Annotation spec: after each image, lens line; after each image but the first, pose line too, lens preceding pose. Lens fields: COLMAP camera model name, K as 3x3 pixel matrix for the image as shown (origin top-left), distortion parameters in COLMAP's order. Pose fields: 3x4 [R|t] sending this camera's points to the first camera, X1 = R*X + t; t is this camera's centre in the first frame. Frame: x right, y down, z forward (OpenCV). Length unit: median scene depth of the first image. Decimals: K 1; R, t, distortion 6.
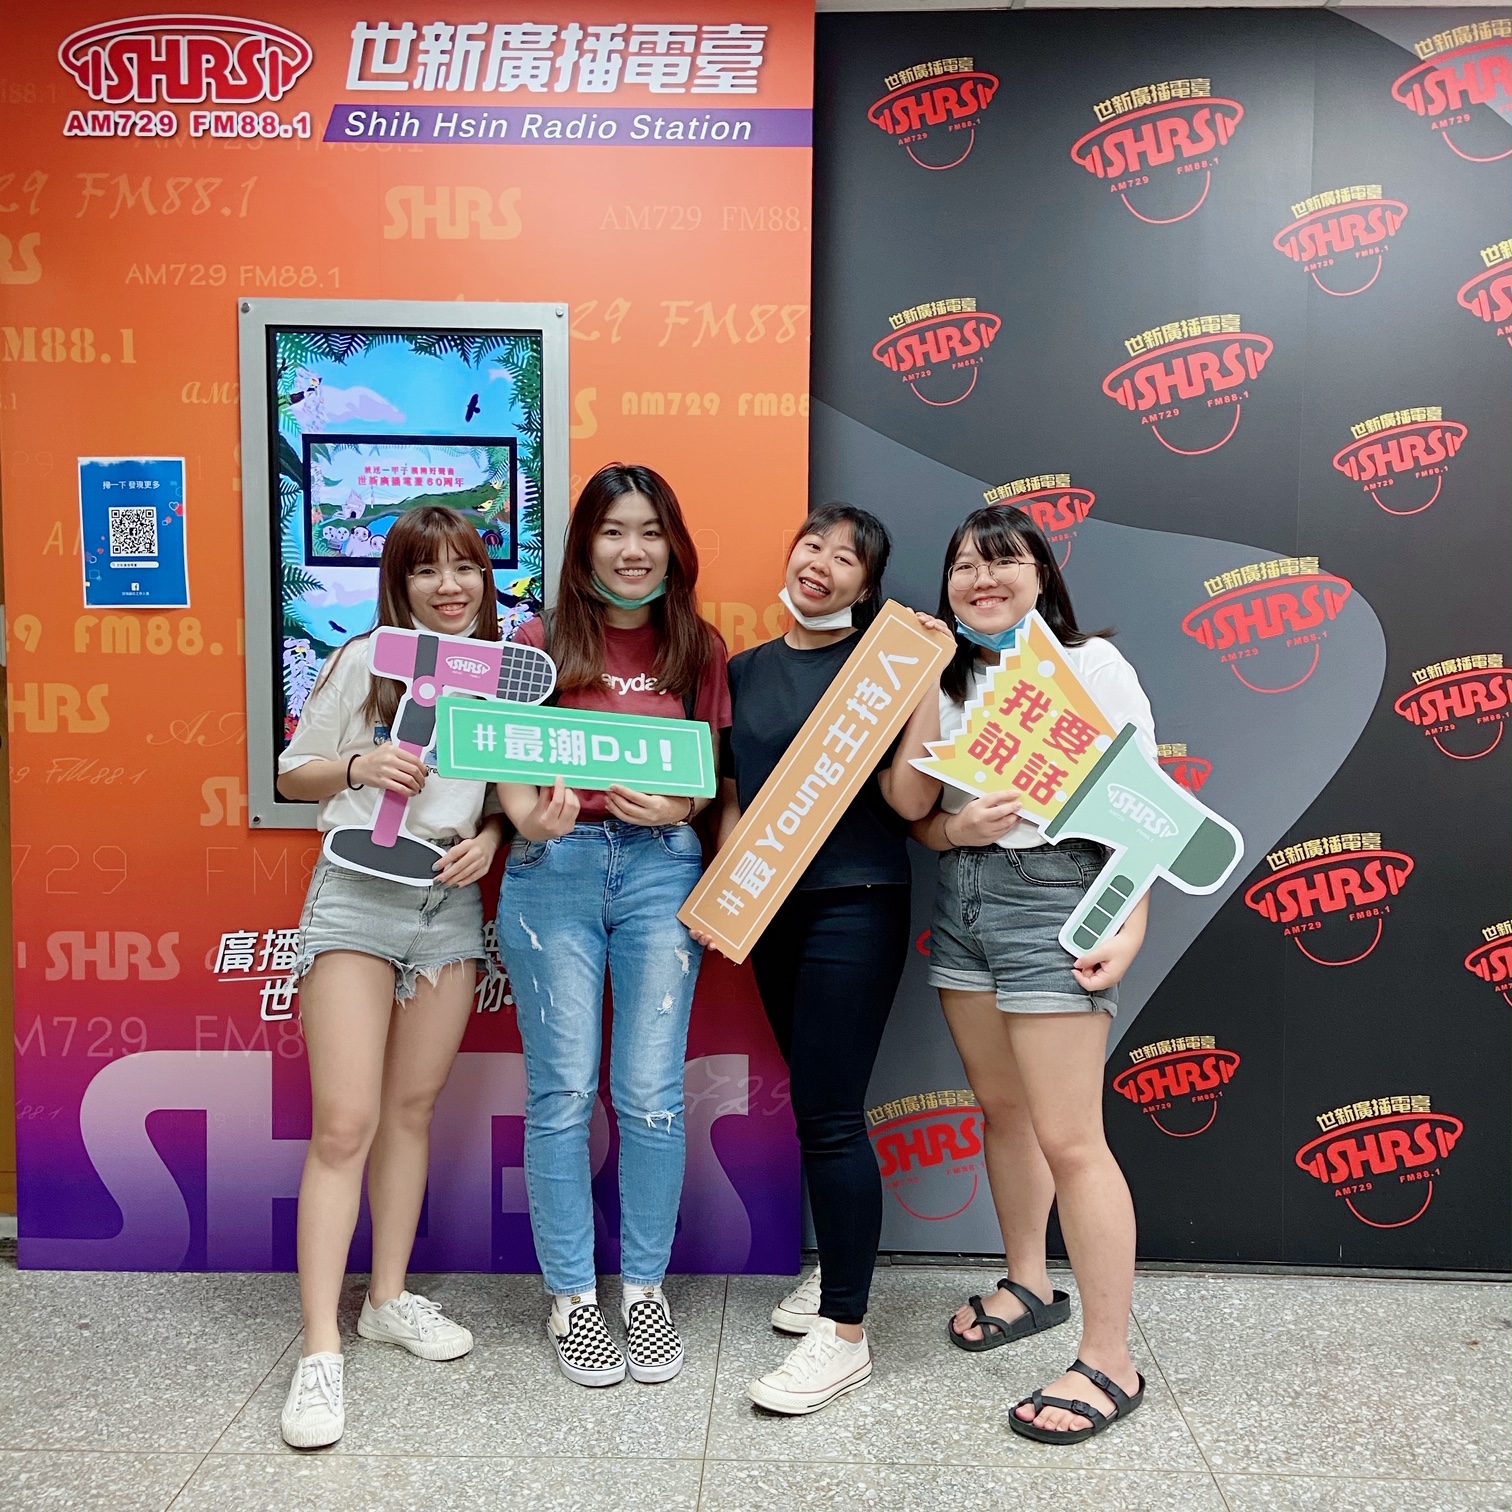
lens RADIAL K [[1582.9, 0, 731.6], [0, 1582.9, 757.5], [0, 0, 1]] dist [0.010290, 0.000000]
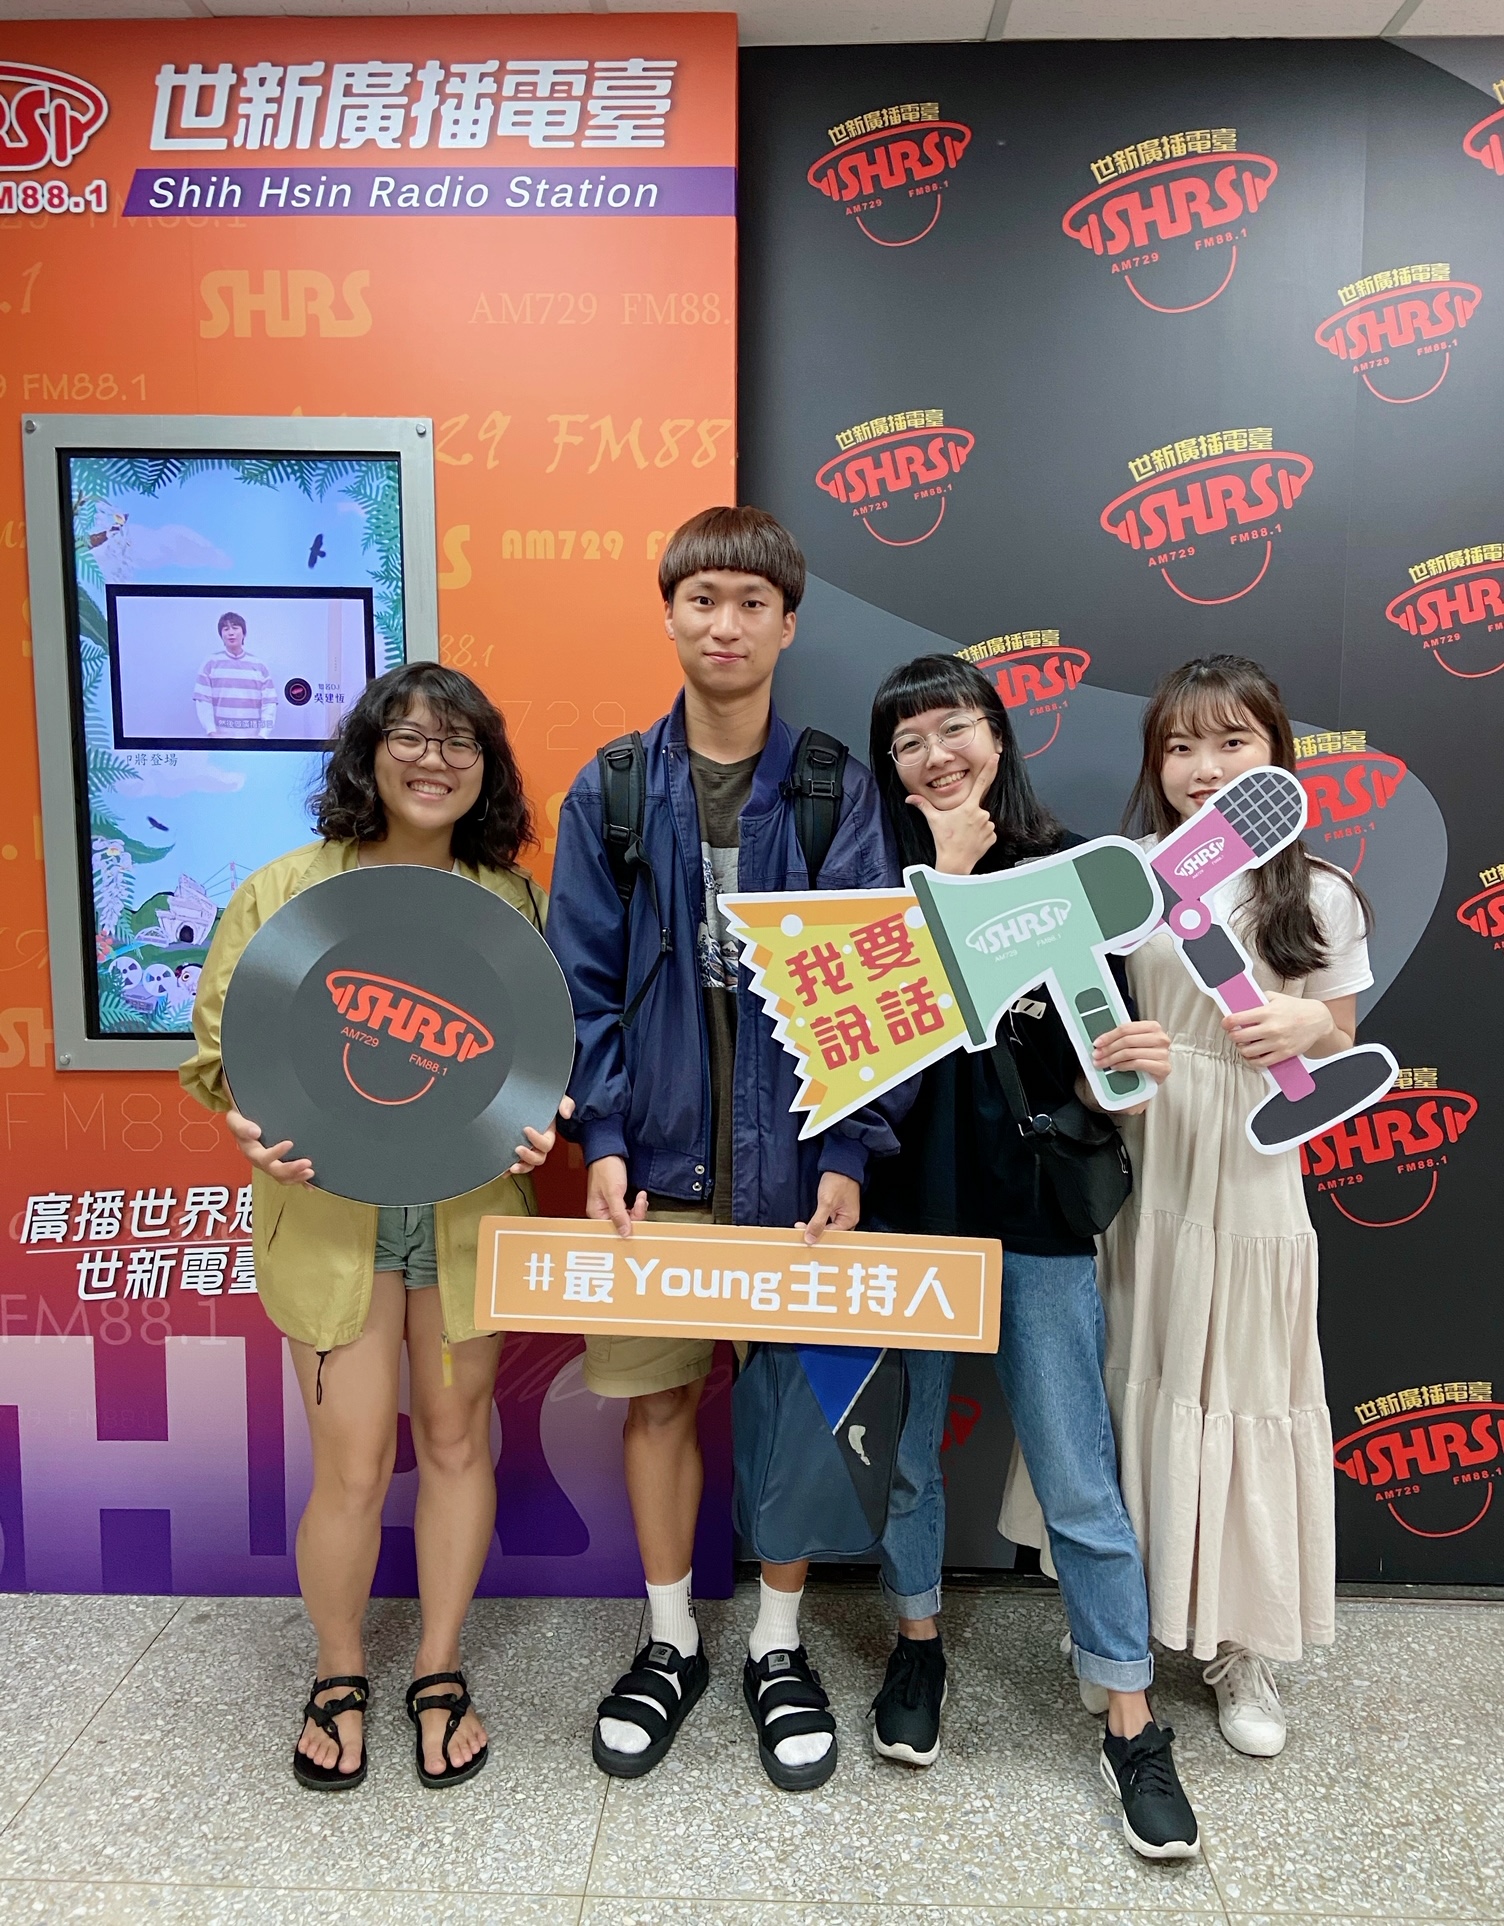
lens RADIAL K [[1578.3, 0, 721.4], [0, 1578.3, 978.5], [0, 0, 1]] dist [0.067438, -0.123581]
pose [[0.999964, -0.004745, -0.006982, 0.046948], [0.005037, 0.999091, 0.042337, -0.036768], [0.006775, -0.042370, 0.999079, 0.184162]]
